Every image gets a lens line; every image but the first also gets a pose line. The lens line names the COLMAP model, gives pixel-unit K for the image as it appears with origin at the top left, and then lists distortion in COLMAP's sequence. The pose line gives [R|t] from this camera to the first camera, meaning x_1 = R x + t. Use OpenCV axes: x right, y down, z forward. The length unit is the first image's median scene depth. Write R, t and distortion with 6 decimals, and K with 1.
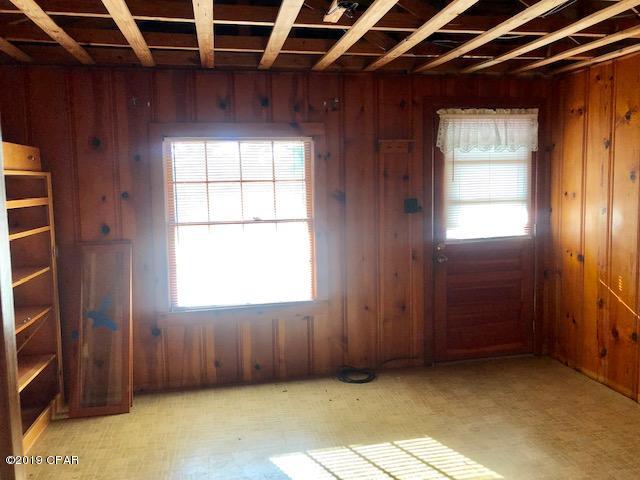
lens RADIAL K [[520.1, 0, 320.0], [0, 520.1, 240.0], [0, 0, 1]] dist [0.004795, -0.001175]
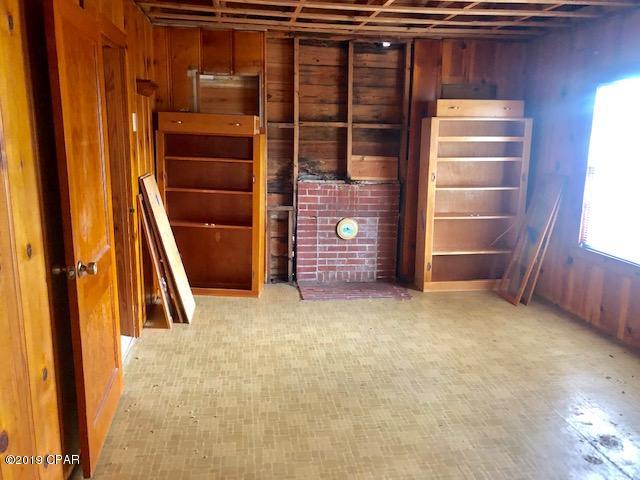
lens RADIAL K [[520.1, 0, 320.0], [0, 520.1, 240.0], [0, 0, 1]] dist [0.004795, -0.001175]
pose [[-0.049488, 0.220732, -0.974078, 0.892637], [-0.114476, 0.967592, 0.225078, -0.065229], [0.992193, 0.122647, -0.022615, 0.523655]]
